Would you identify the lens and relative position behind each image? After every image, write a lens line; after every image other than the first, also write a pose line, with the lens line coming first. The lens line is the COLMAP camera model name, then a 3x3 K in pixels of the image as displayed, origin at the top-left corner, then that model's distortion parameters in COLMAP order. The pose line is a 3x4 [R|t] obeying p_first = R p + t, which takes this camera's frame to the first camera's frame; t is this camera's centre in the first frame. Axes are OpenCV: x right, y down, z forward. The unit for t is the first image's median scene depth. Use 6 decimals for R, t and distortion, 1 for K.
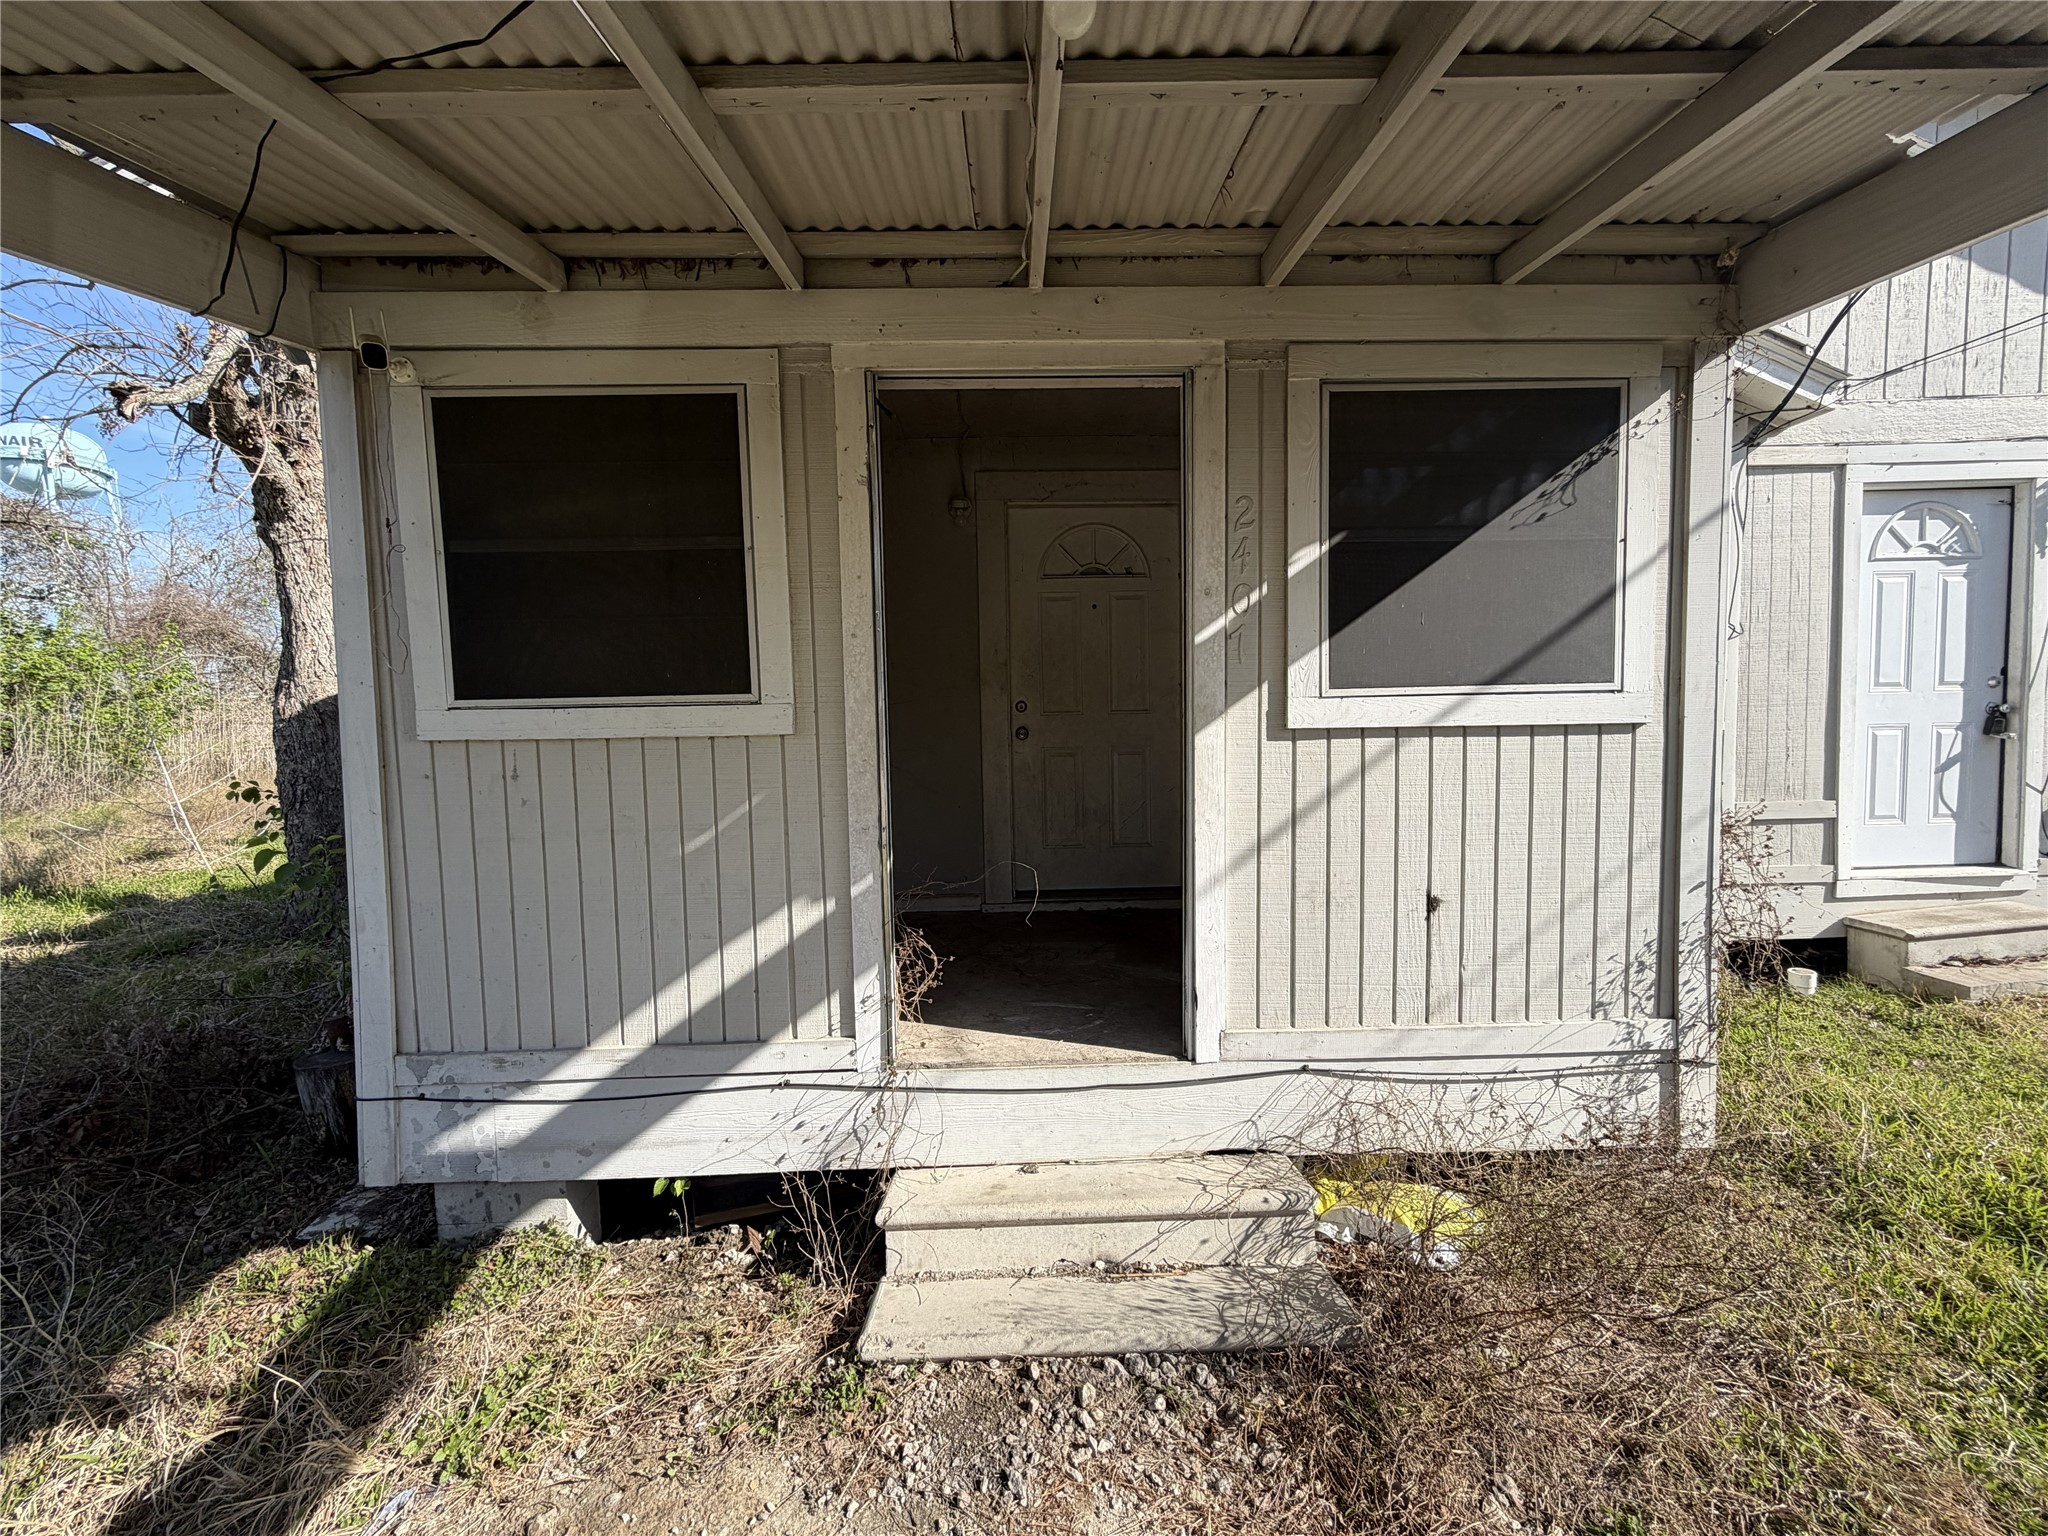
lens RADIAL K [[816.6, 0, 1018.7], [0, 816.6, 769.3], [0, 0, 1]] dist [-0.000813, 0.000538]
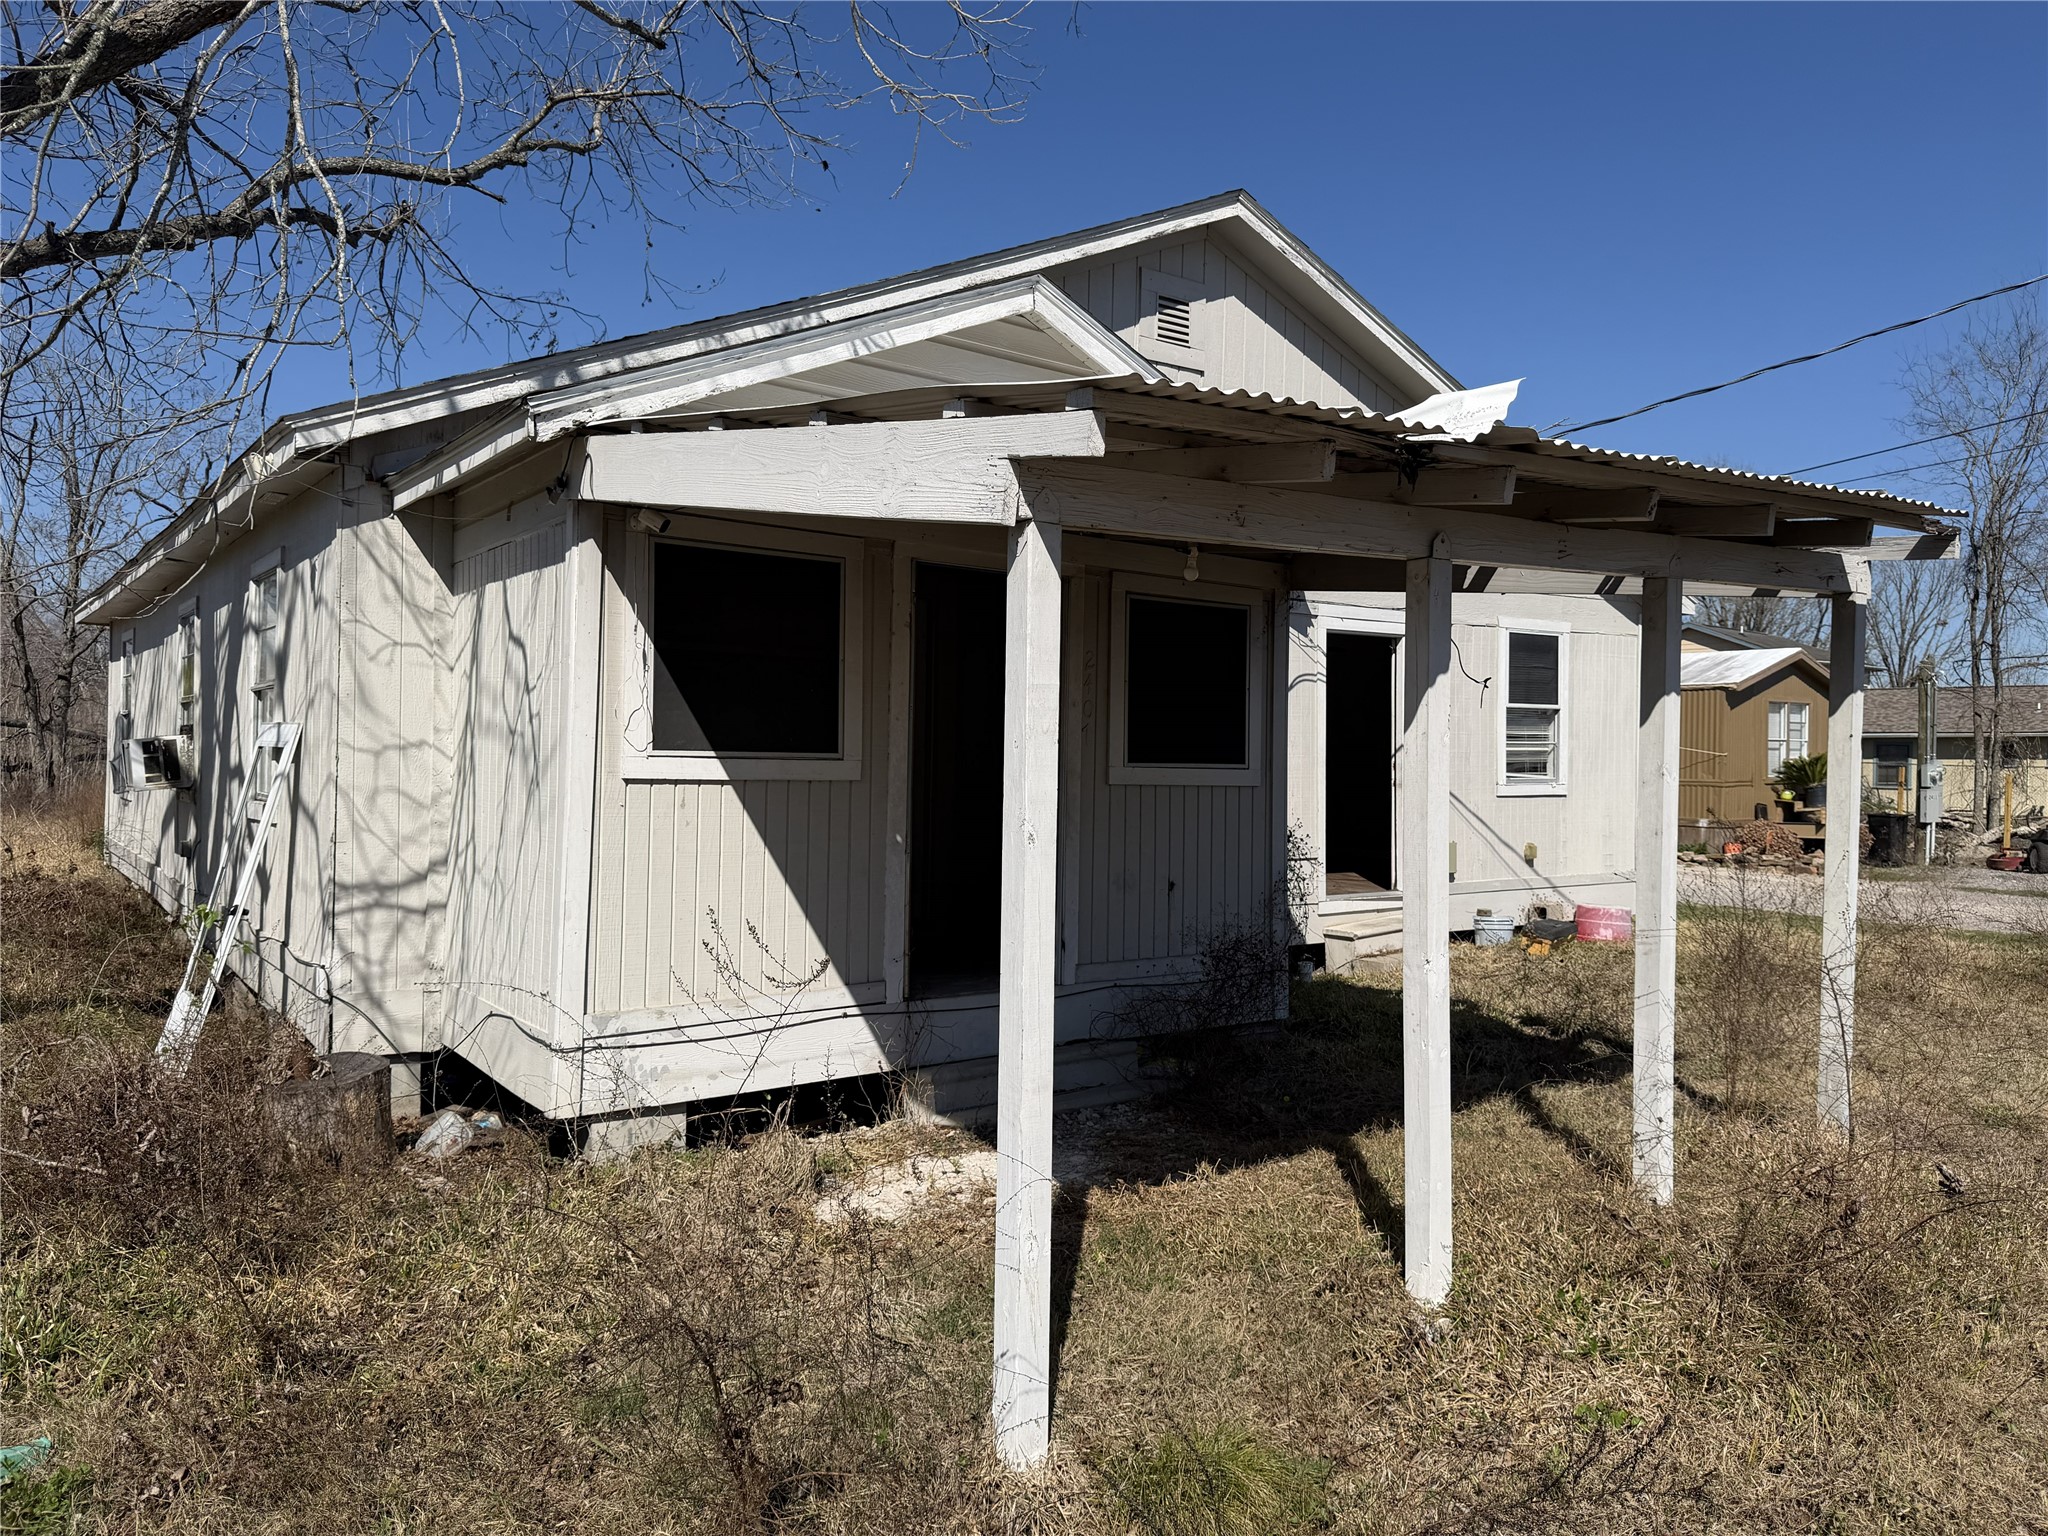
lens RADIAL K [[1446.6, 0, 1032.7], [0, 1446.6, 755.2], [0, 0, 1]] dist [0.034348, -0.045476]
pose [[0.813509, 0.036160, 0.580427, -1.521173], [0.008530, 0.997216, -0.074081, 0.108794], [-0.581490, 0.065216, 0.810935, -1.341495]]
